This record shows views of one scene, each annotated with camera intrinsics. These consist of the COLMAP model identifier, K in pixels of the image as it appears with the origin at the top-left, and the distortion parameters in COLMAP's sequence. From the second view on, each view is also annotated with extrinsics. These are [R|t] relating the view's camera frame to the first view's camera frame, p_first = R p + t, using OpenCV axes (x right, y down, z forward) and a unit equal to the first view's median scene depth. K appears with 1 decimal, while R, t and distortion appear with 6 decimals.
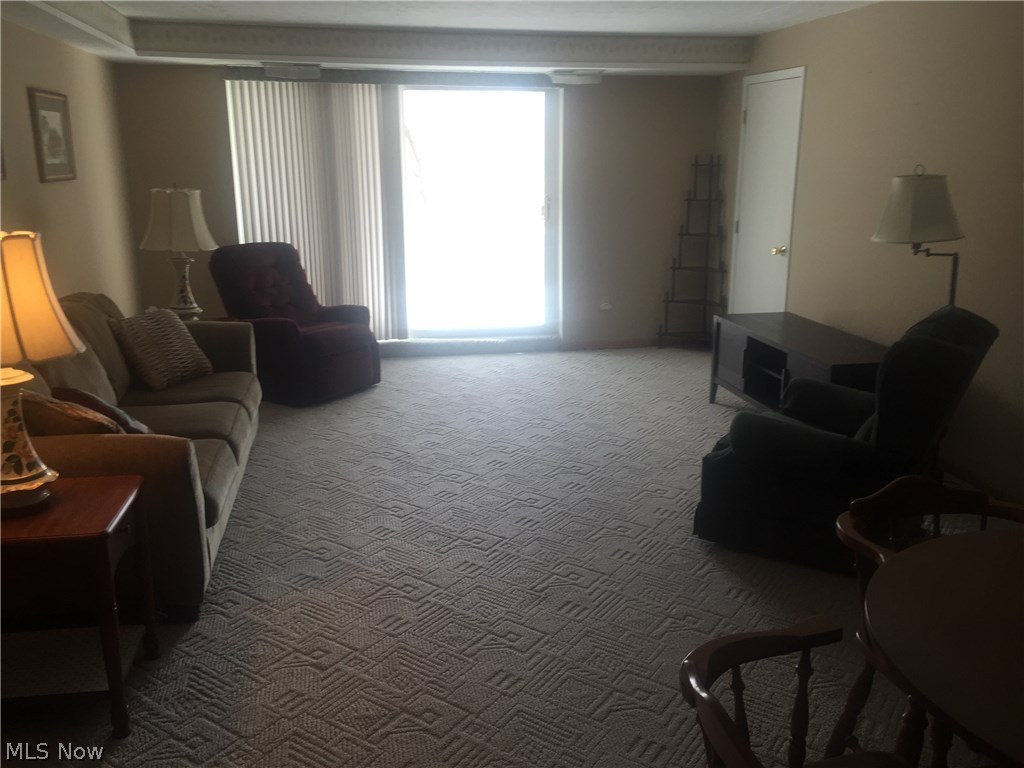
lens RADIAL K [[873.3, 0, 508.8], [0, 873.3, 386.6], [0, 0, 1]] dist [0.045379, -0.056710]
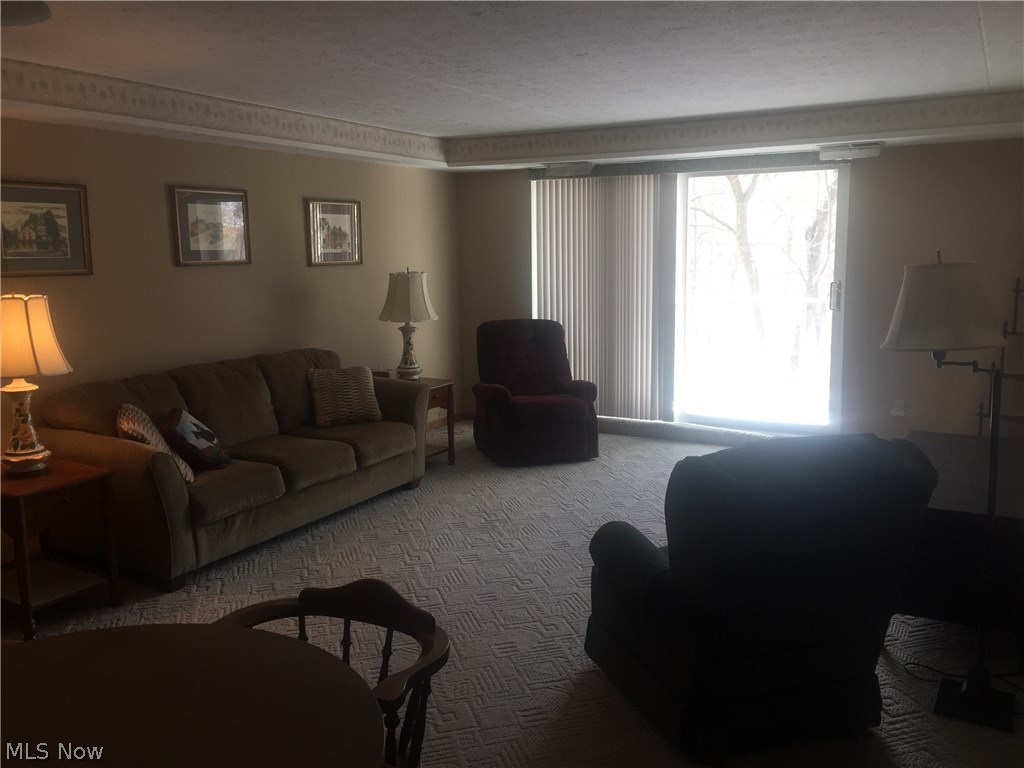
lens RADIAL K [[873.3, 0, 508.4], [0, 873.3, 380.5], [0, 0, 1]] dist [0.045379, -0.056710]
pose [[0.755265, 0.089142, -0.649330, 0.434632], [-0.153317, 0.987250, -0.042798, -0.033961], [0.637235, 0.131877, 0.759302, 0.139278]]
